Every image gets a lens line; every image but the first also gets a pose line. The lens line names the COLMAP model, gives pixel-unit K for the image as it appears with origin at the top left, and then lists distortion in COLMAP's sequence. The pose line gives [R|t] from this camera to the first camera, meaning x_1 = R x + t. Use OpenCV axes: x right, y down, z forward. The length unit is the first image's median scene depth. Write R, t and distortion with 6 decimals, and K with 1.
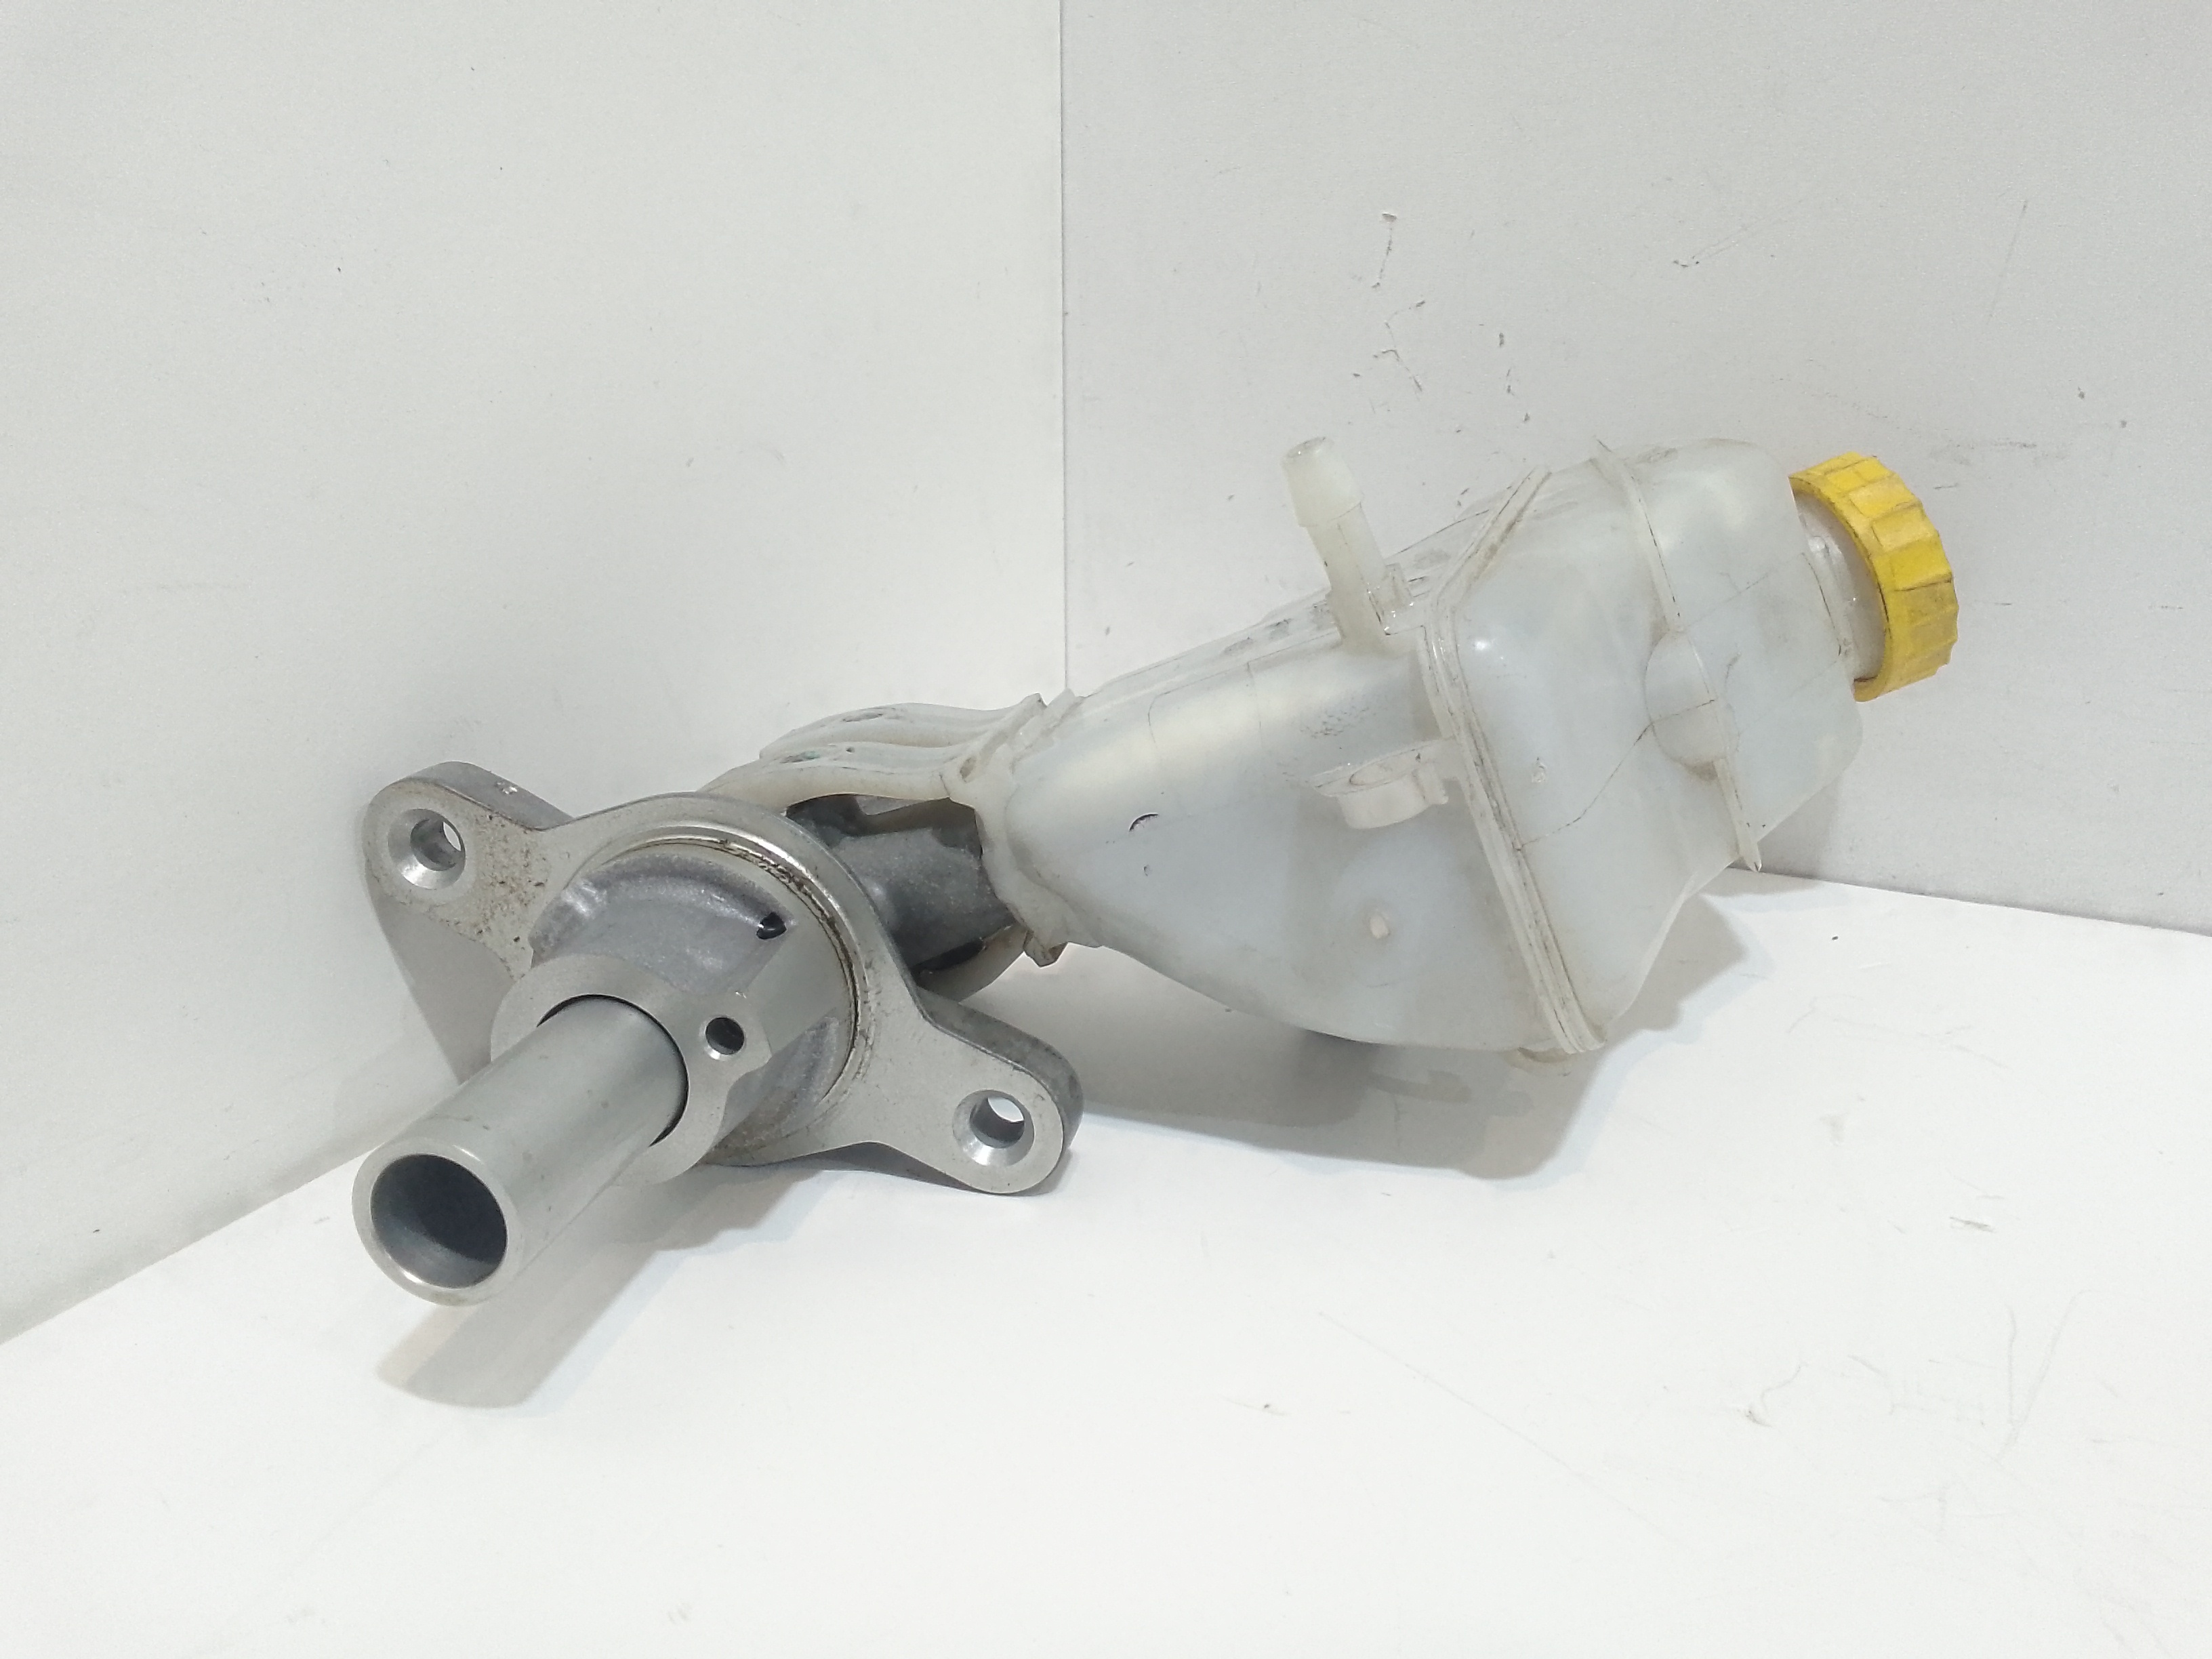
lens RADIAL K [[1757.1, 0, 1112.1], [0, 1757.1, 821.2], [0, 0, 1]] dist [0.031723, -0.107916]
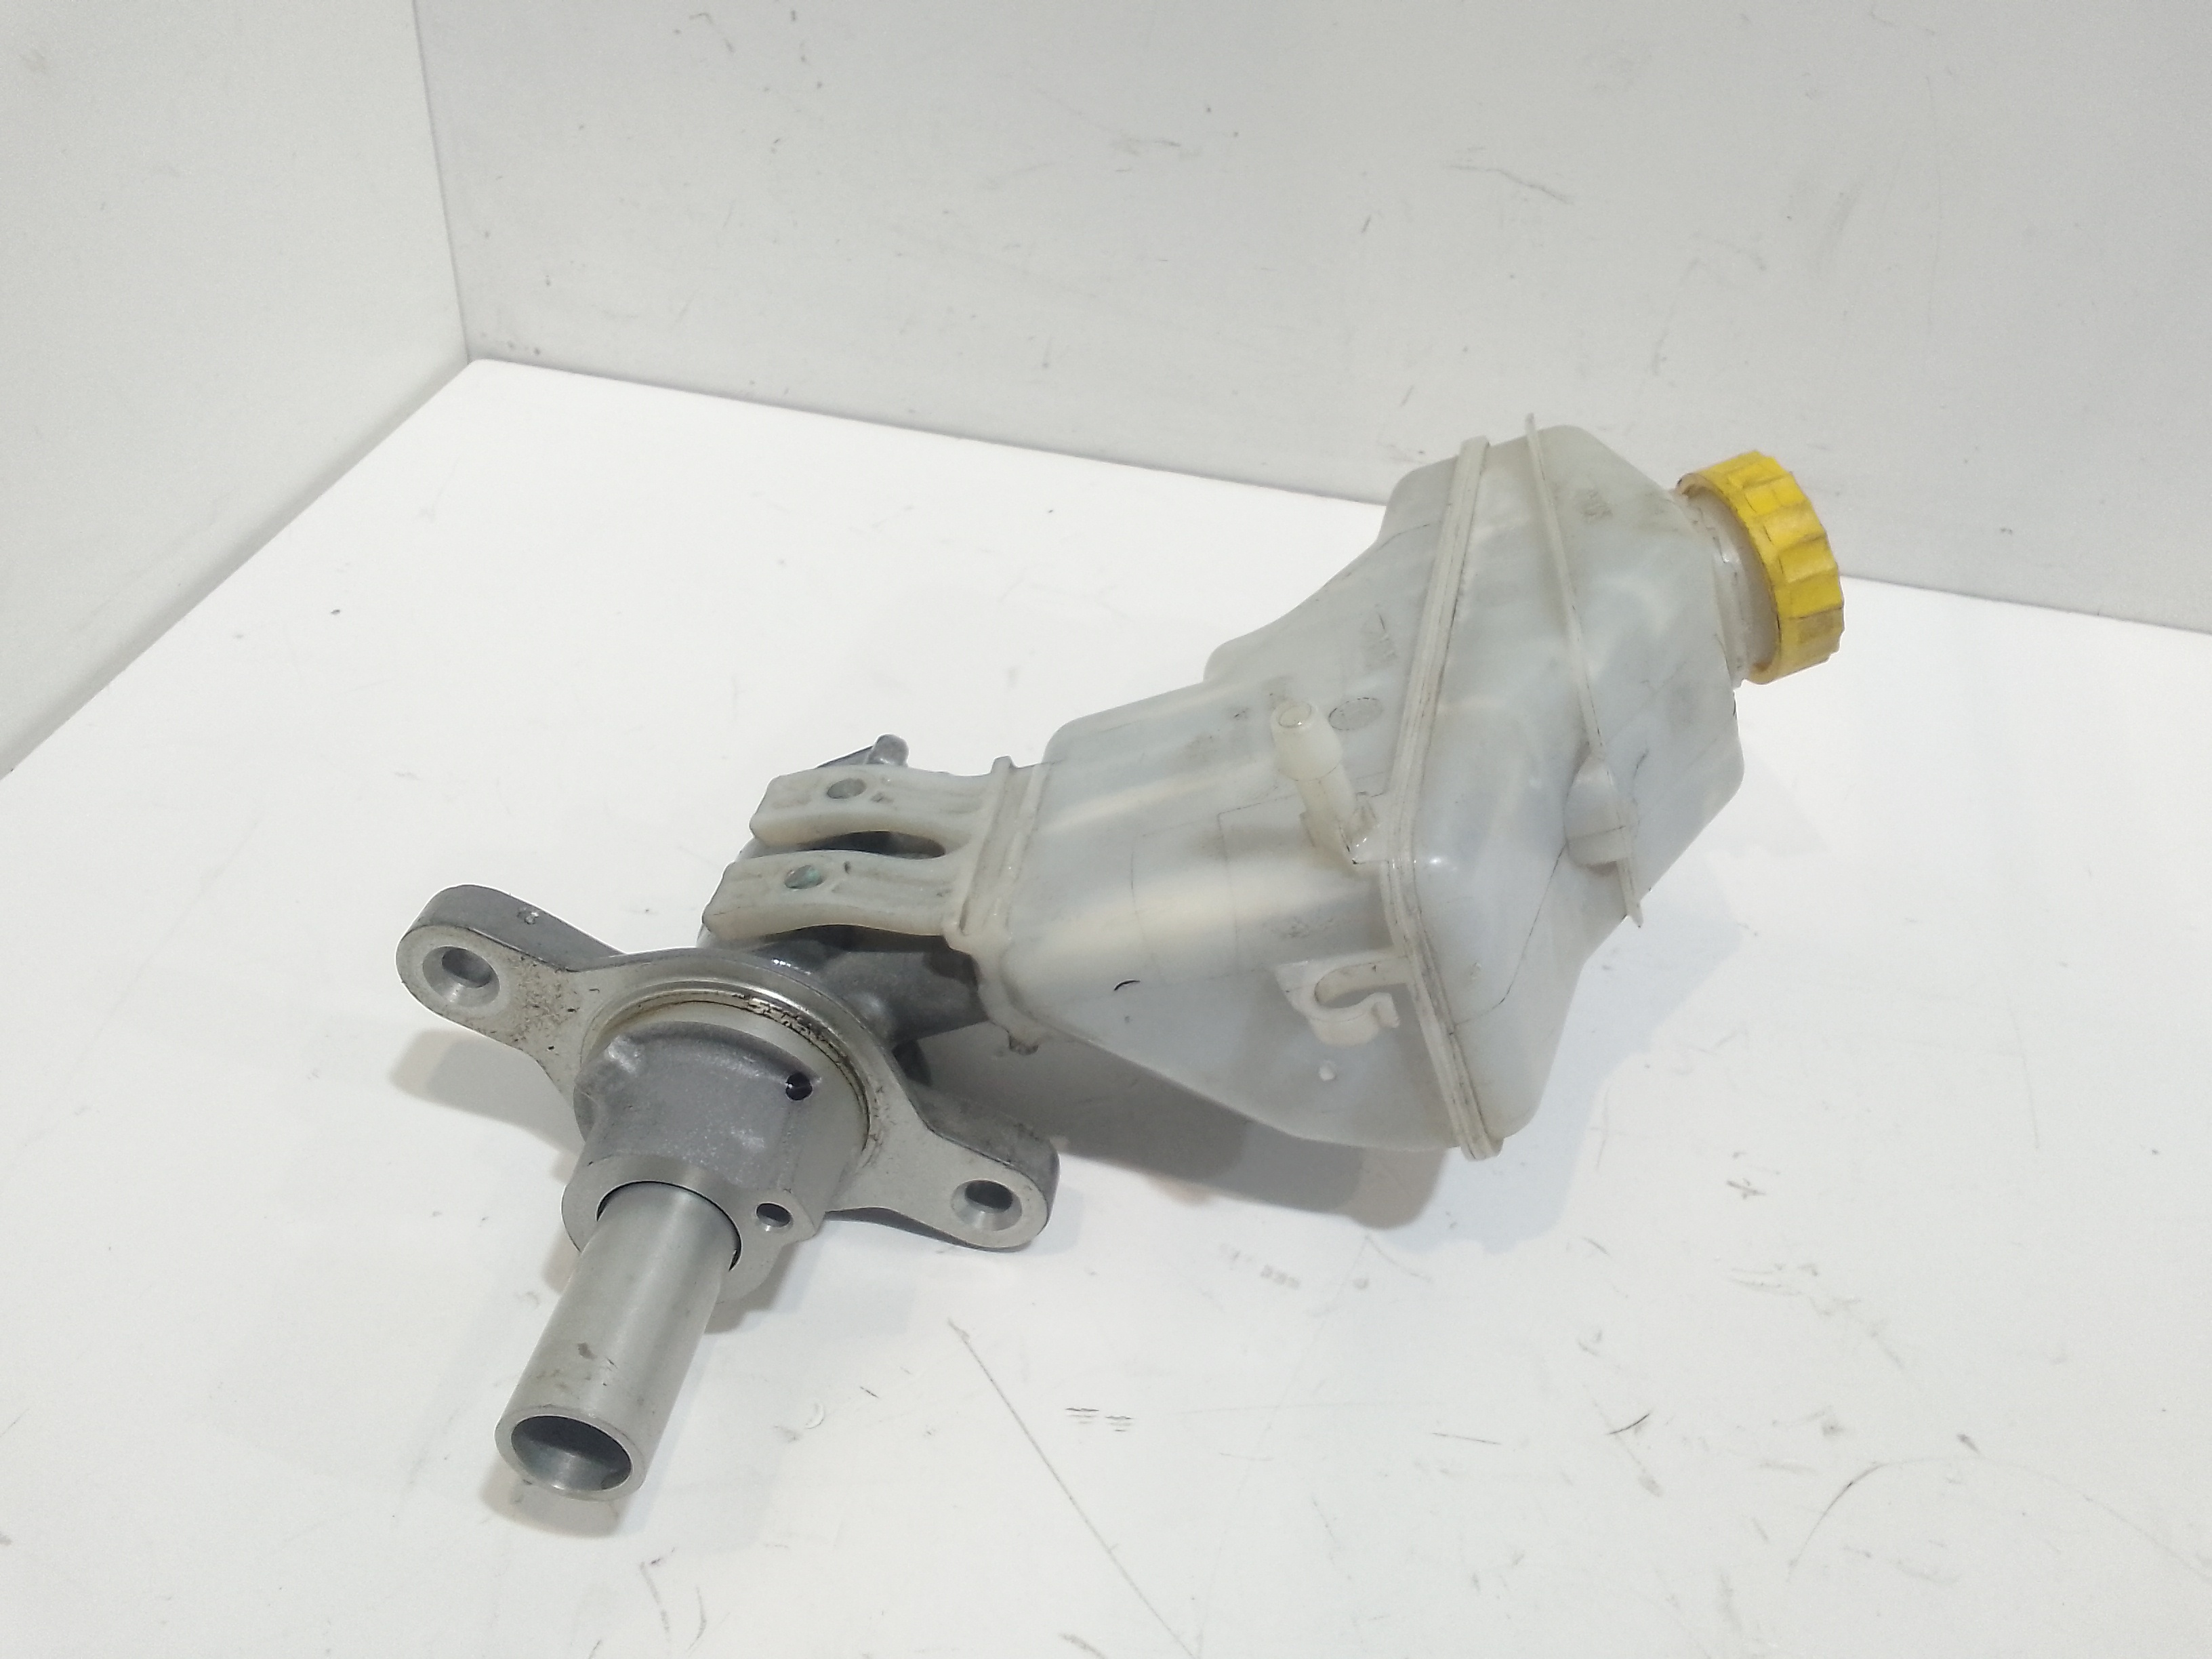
lens RADIAL K [[1757.1, 0, 1112.1], [0, 1757.1, 821.2], [0, 0, 1]] dist [0.031723, -0.107916]
pose [[0.995568, -0.003582, 0.093976, -0.094509], [-0.026554, 0.947906, 0.317440, -0.446097], [-0.090218, -0.318529, 0.943610, -0.031285]]
